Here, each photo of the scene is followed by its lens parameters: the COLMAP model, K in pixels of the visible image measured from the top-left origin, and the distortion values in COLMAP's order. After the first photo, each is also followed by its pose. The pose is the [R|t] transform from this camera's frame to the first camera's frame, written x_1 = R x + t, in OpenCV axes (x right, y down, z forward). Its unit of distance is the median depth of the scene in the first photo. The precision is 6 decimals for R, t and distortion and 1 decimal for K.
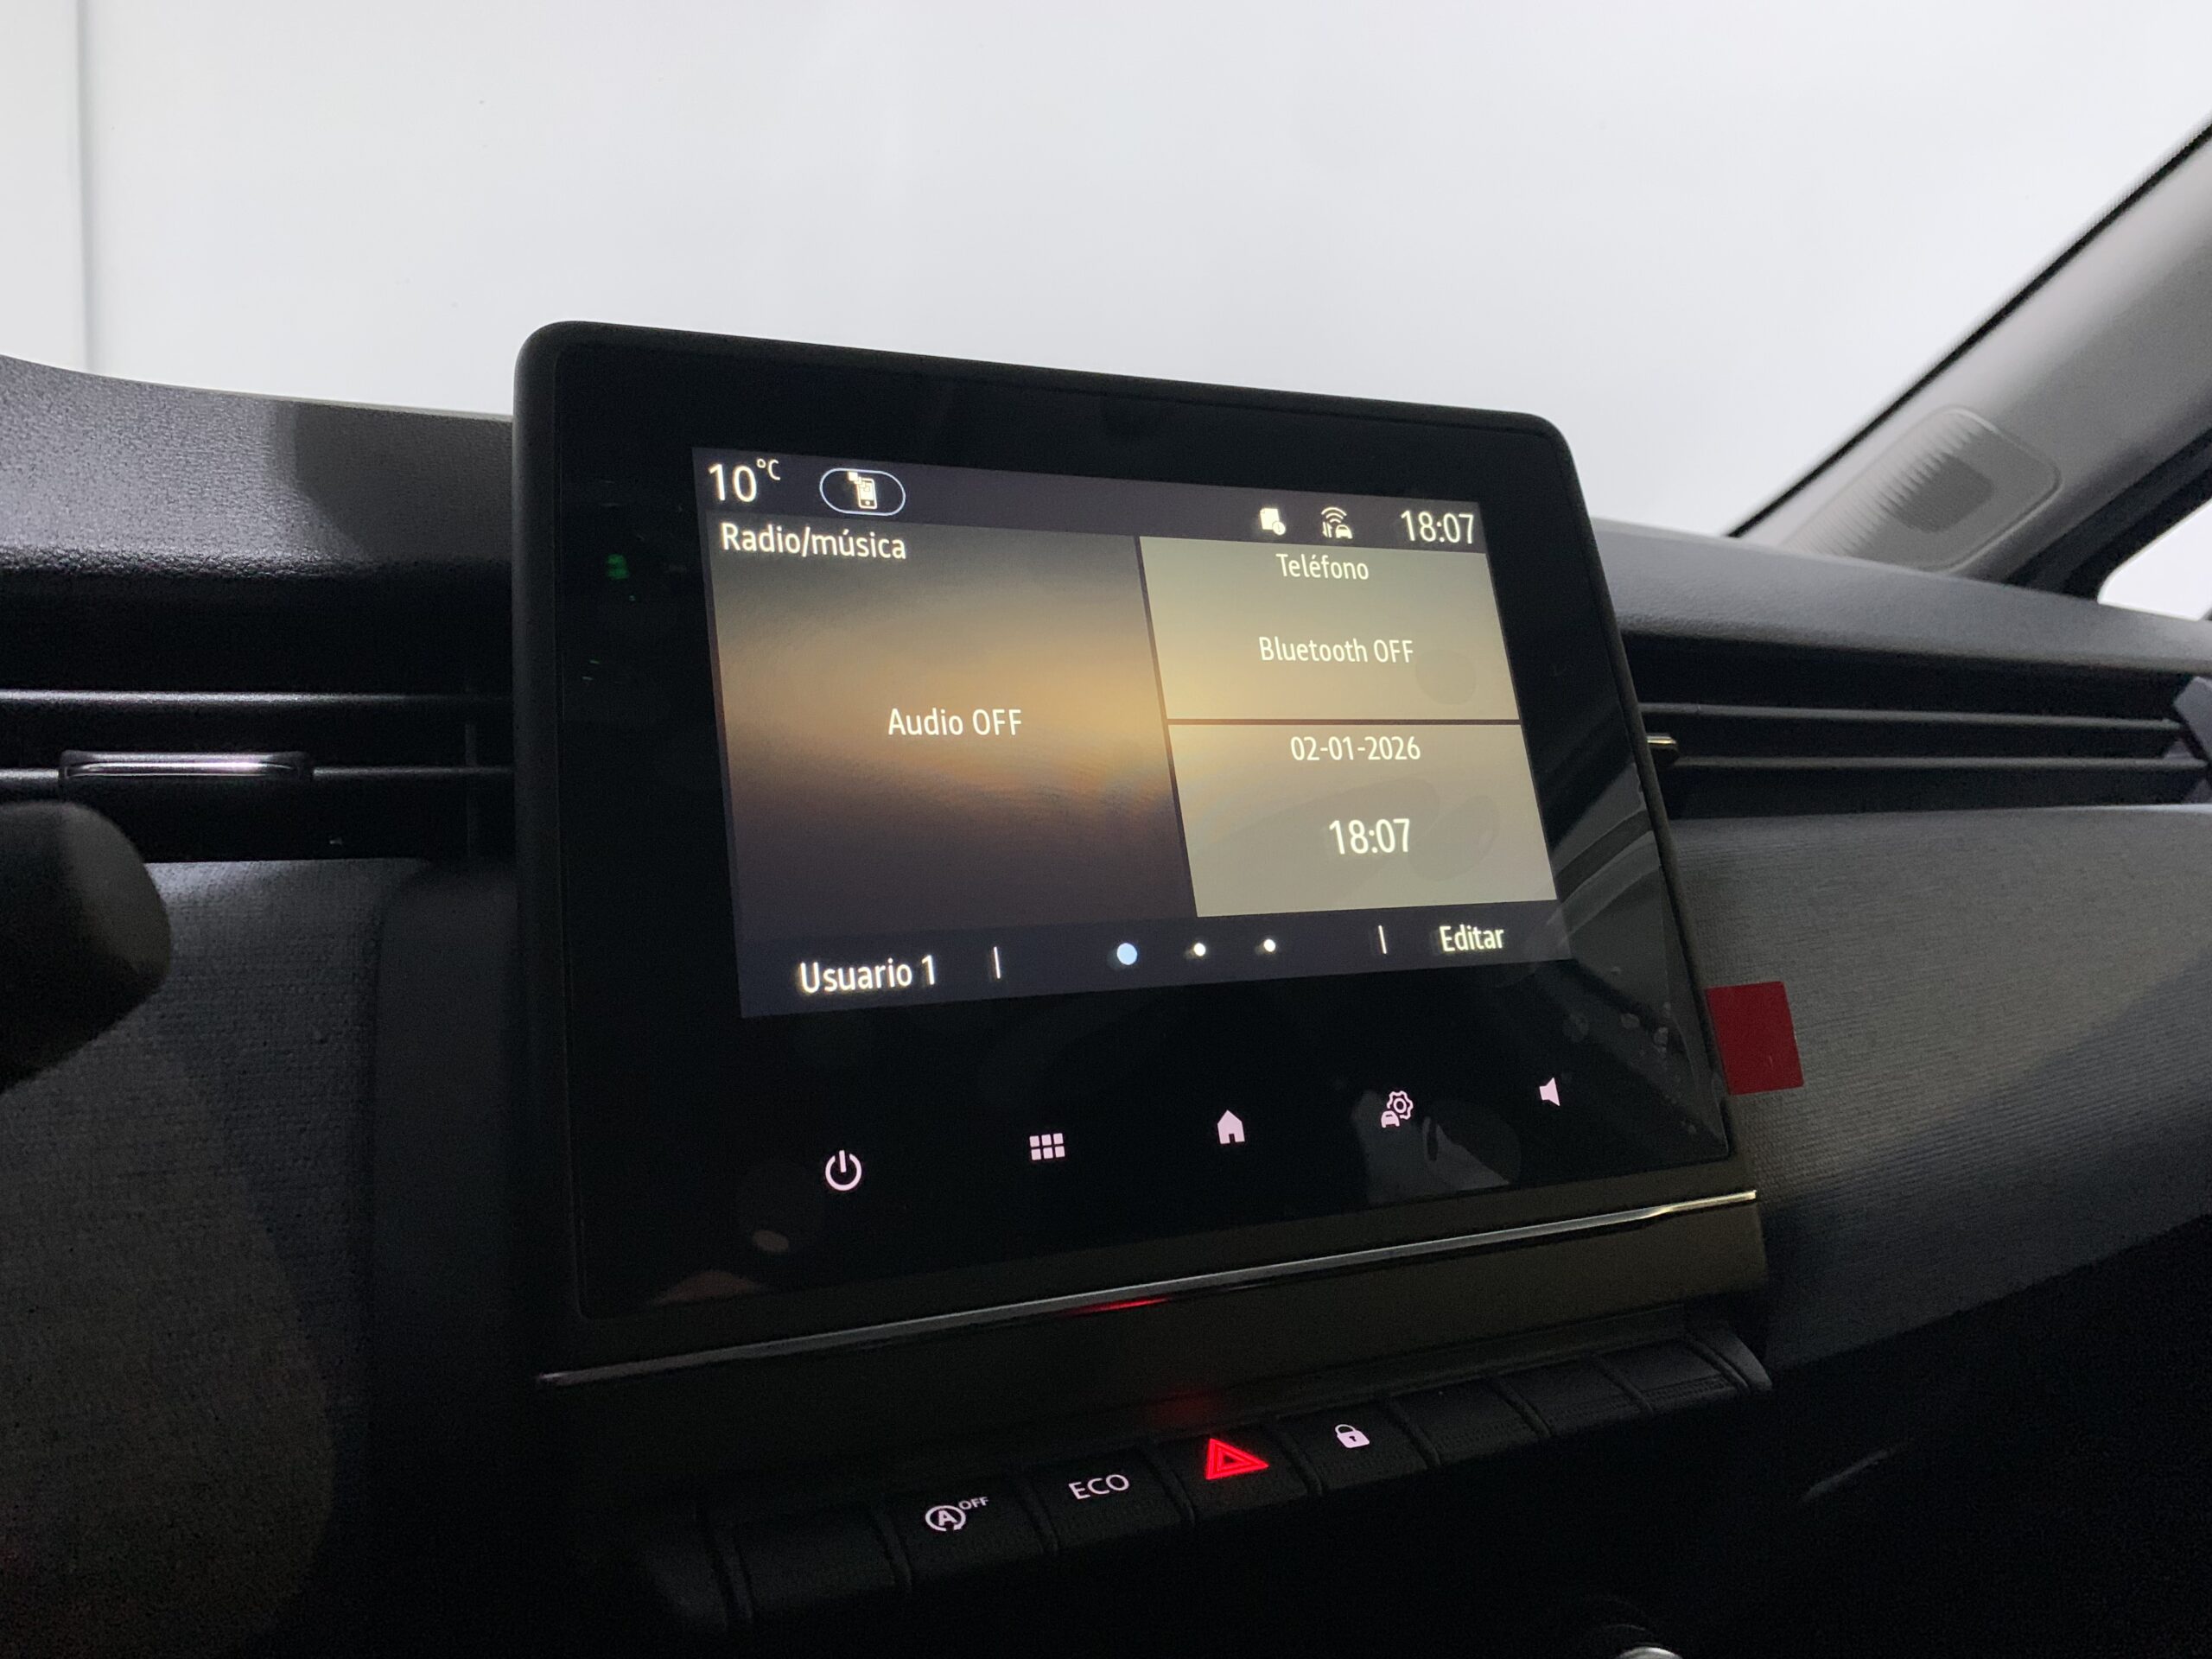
lens RADIAL K [[1679.1, 0, 1097.0], [0, 1679.1, 812.3], [0, 0, 1]] dist [0.034986, -0.042051]
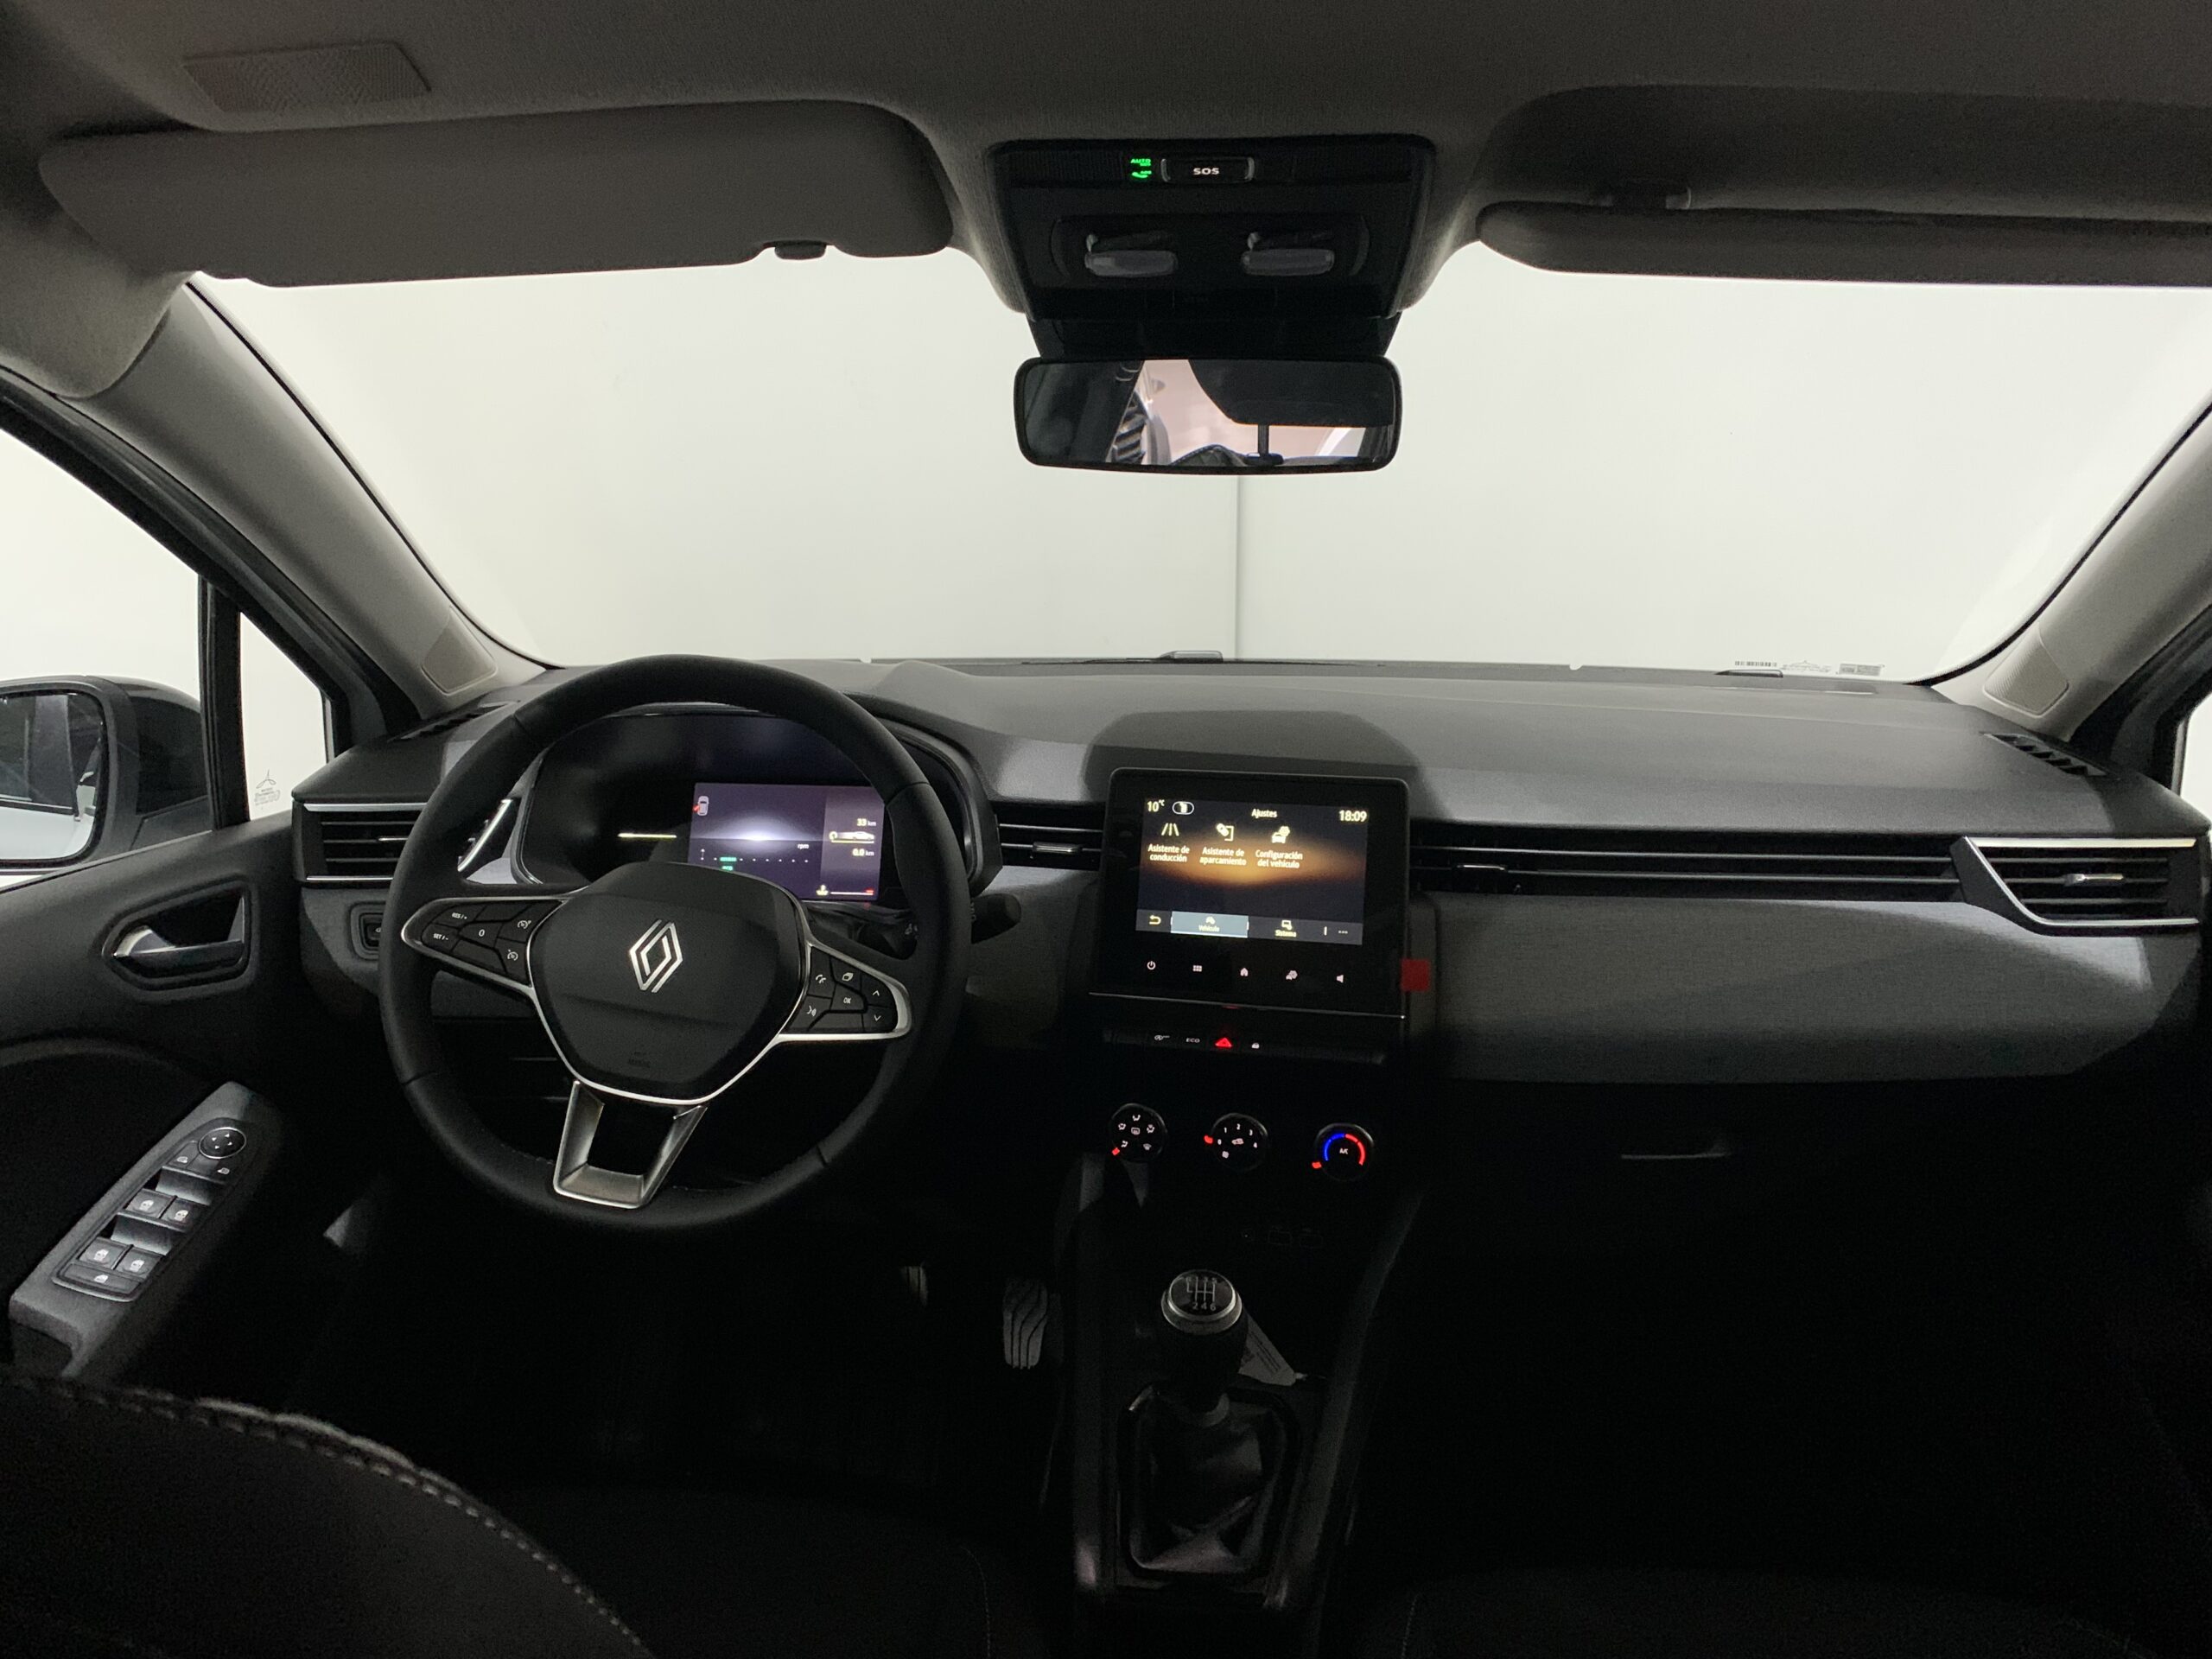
lens RADIAL K [[1679.1, 0, 1111.7], [0, 1679.1, 805.2], [0, 0, 1]] dist [0.034986, -0.042051]
pose [[0.799816, 0.134844, -0.584903, 2.069838], [-0.028279, 0.981823, 0.187682, -0.935916], [0.599579, -0.133570, 0.789090, -2.297984]]
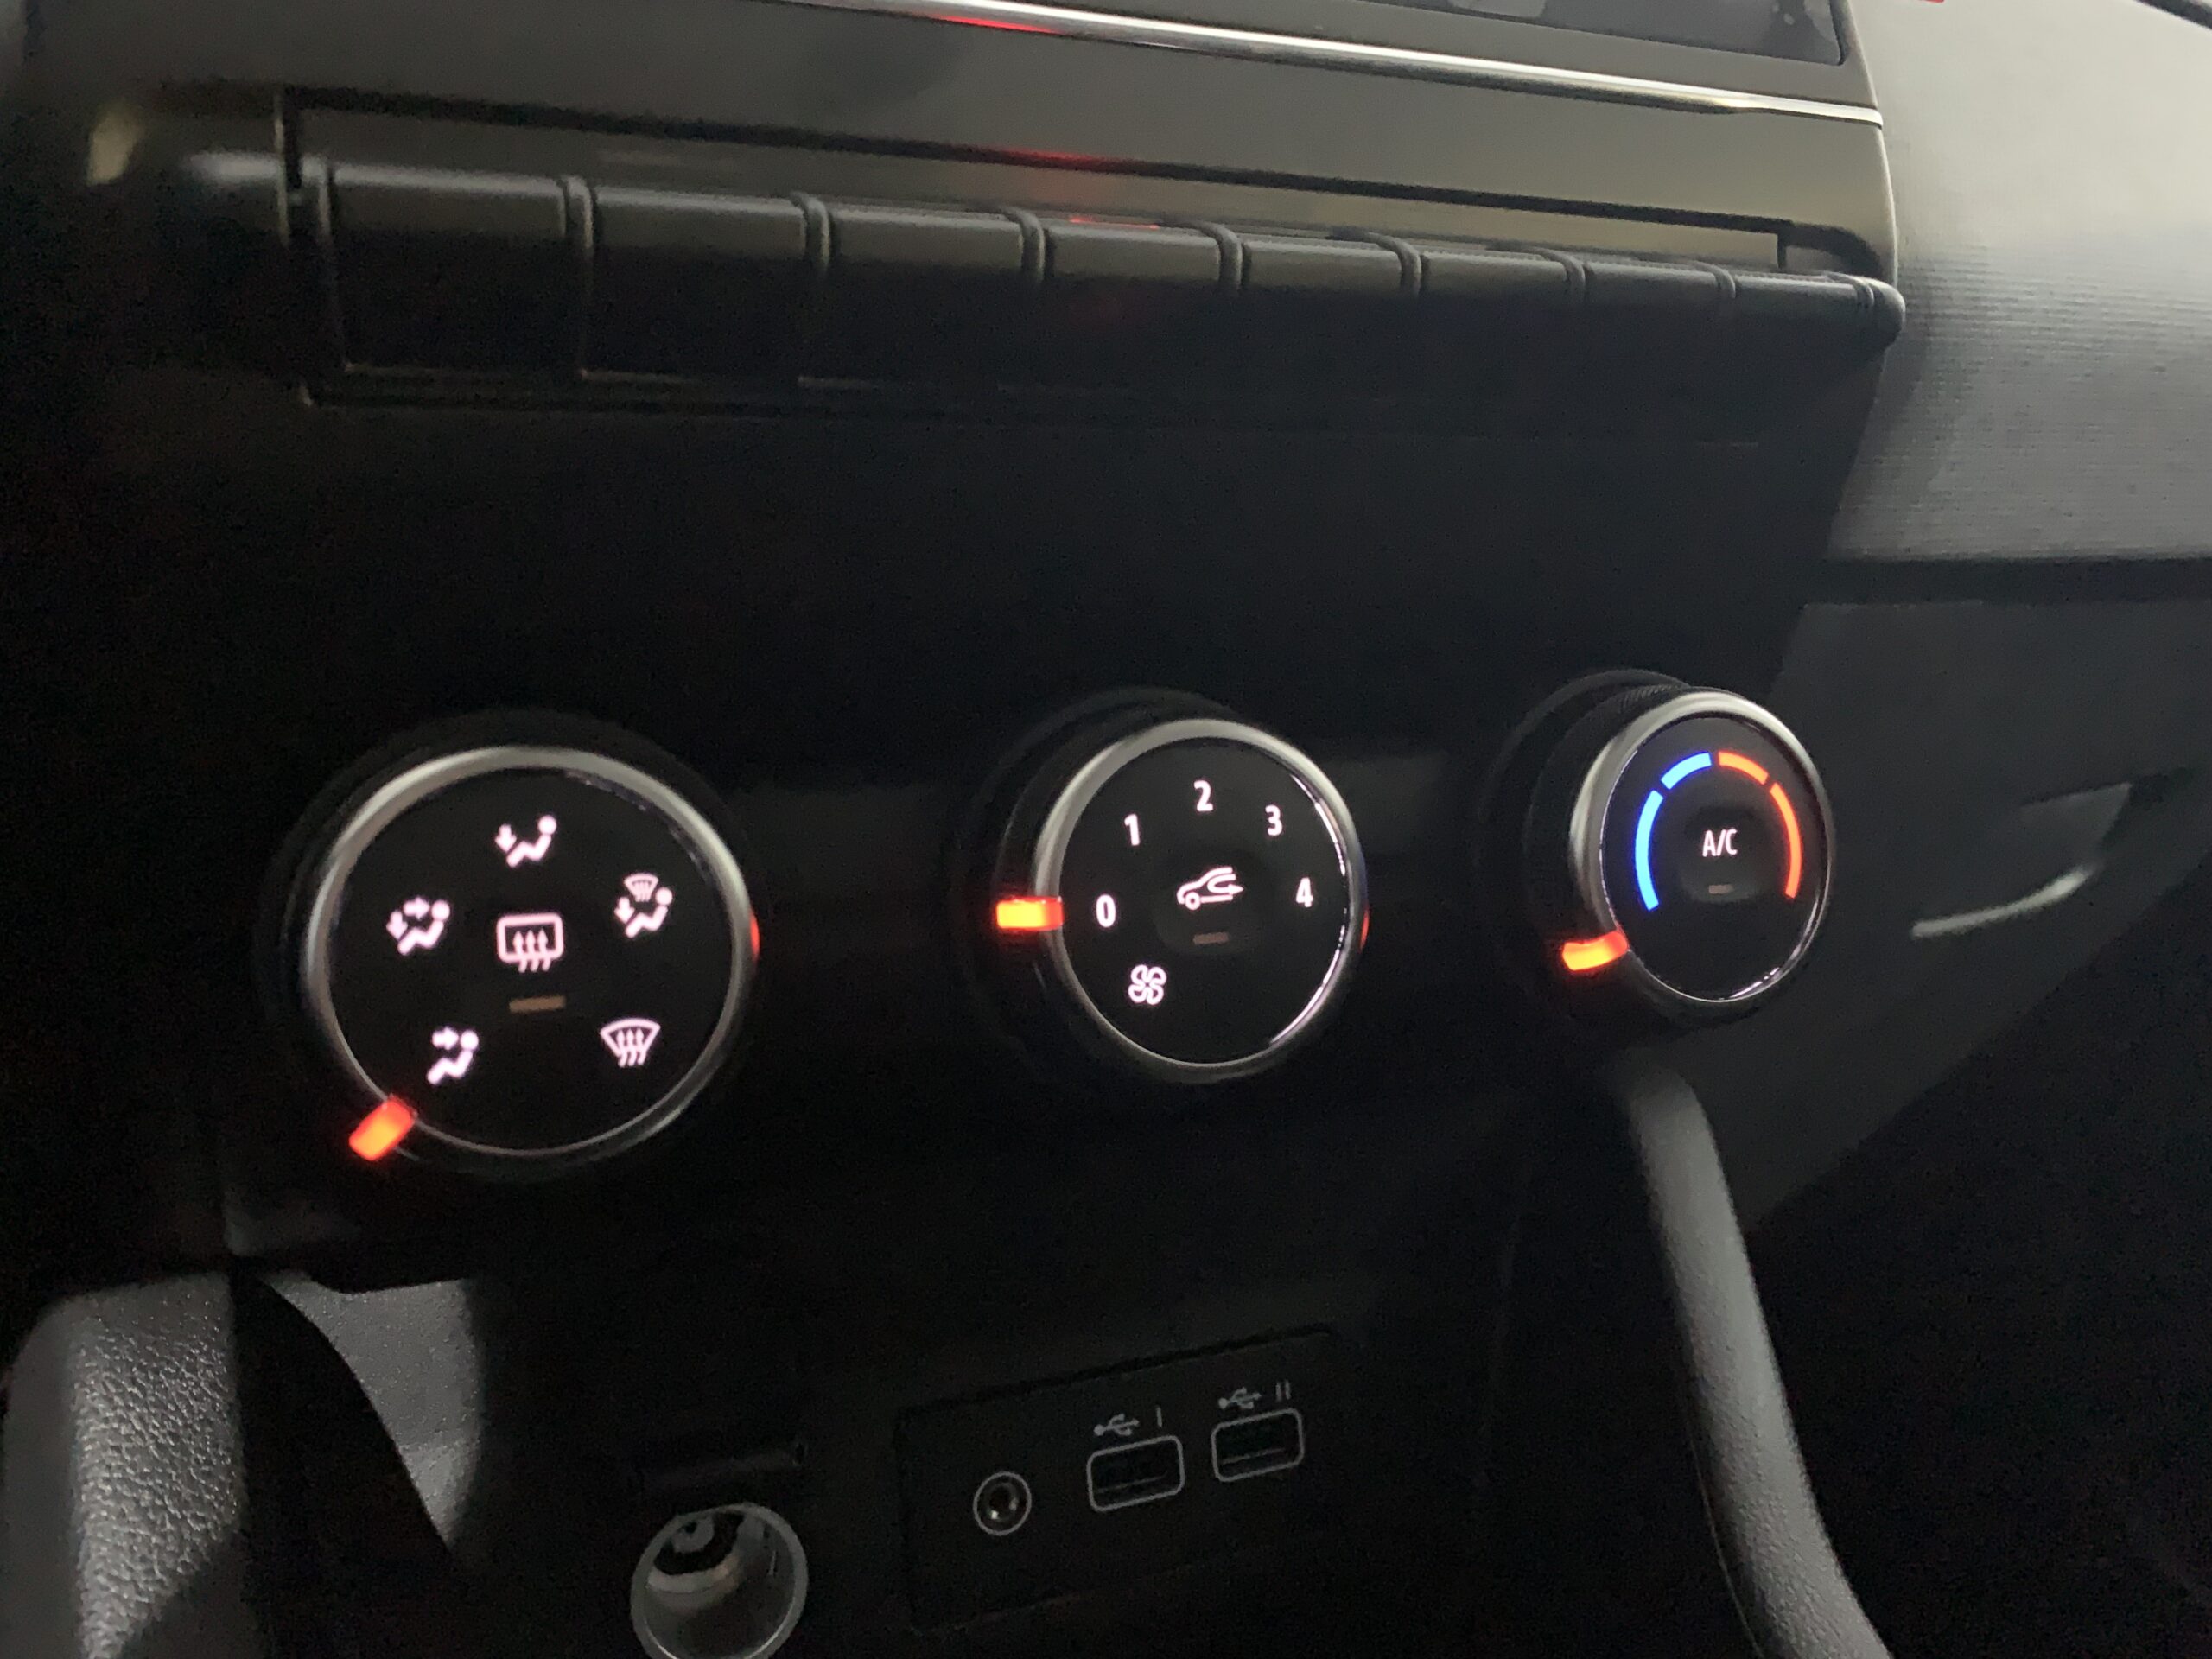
lens RADIAL K [[1679.1, 0, 1114.5], [0, 1679.1, 844.0], [0, 0, 1]] dist [0.034986, -0.042051]
pose [[0.998737, -0.023519, -0.044391, 0.092680], [0.026389, 0.997522, 0.065212, 0.514692], [0.042748, -0.066301, 0.996884, 0.255261]]
